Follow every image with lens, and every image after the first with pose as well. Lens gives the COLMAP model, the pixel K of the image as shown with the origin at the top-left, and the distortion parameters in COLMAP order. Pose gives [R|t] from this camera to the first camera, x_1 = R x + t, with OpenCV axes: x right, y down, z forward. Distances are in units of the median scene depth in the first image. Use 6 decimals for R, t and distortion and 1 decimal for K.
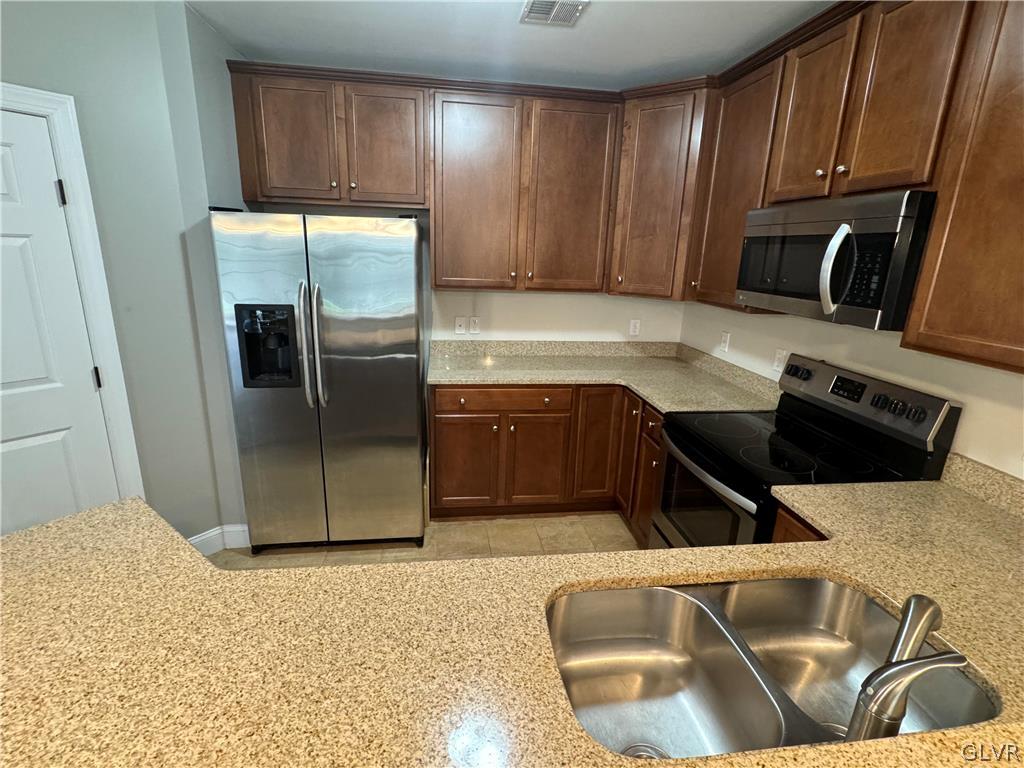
lens RADIAL K [[488.5, 0, 512.0], [0, 488.5, 377.9], [0, 0, 1]] dist [-0.002082, 0.000697]
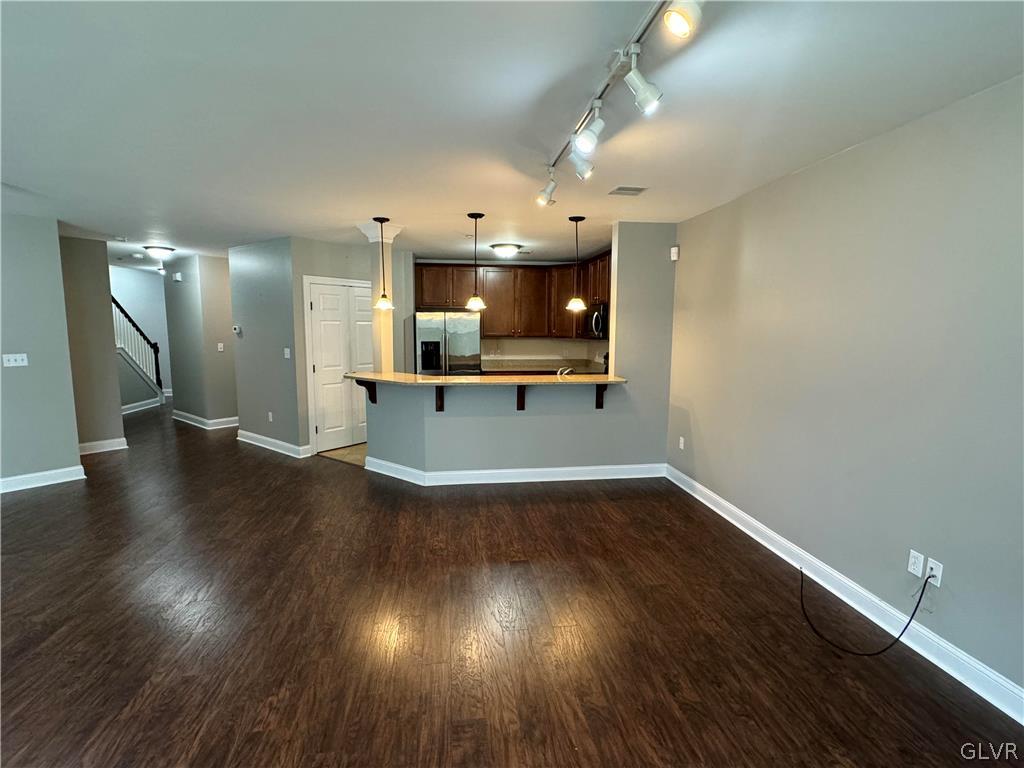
lens RADIAL K [[488.5, 0, 506.8], [0, 488.5, 381.5], [0, 0, 1]] dist [-0.002082, 0.000697]
pose [[0.999384, -0.027988, -0.021184, 0.017068], [0.024430, 0.987964, -0.152745, 0.471813], [0.025204, 0.152134, 0.988039, -1.605360]]
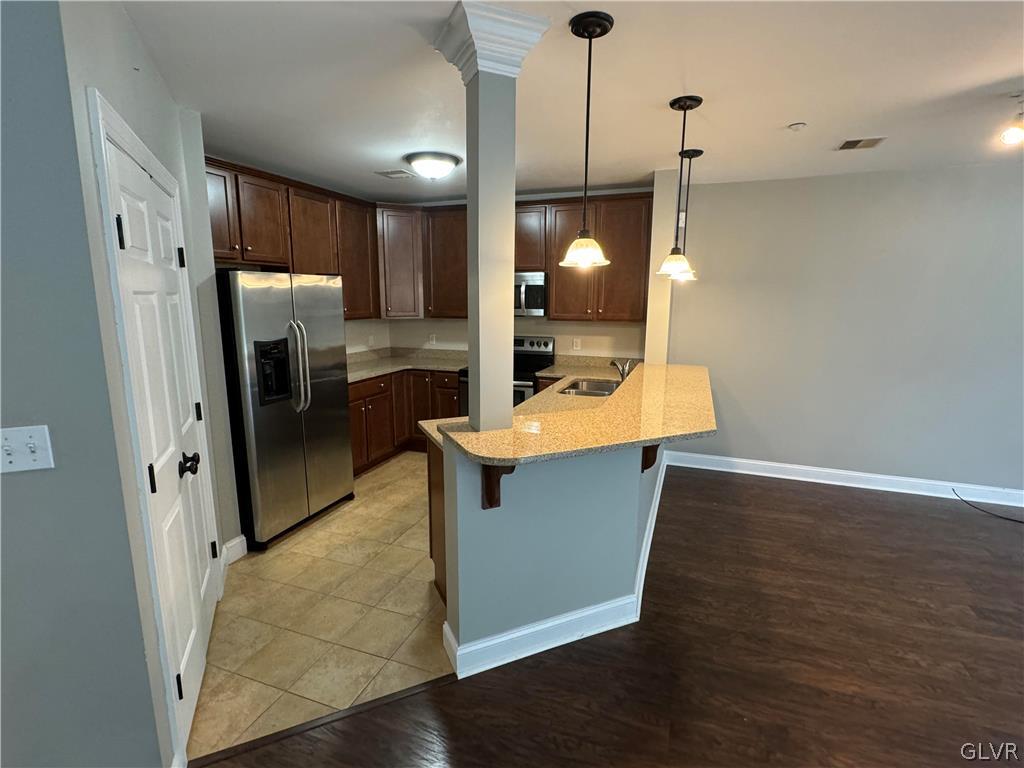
lens RADIAL K [[488.5, 0, 513.7], [0, 488.5, 374.6], [0, 0, 1]] dist [-0.002082, 0.000697]
pose [[0.470476, -0.172060, 0.865476, -1.135318], [0.236324, 0.969546, 0.064283, 0.011273], [-0.850179, 0.174289, 0.496810, -0.173925]]
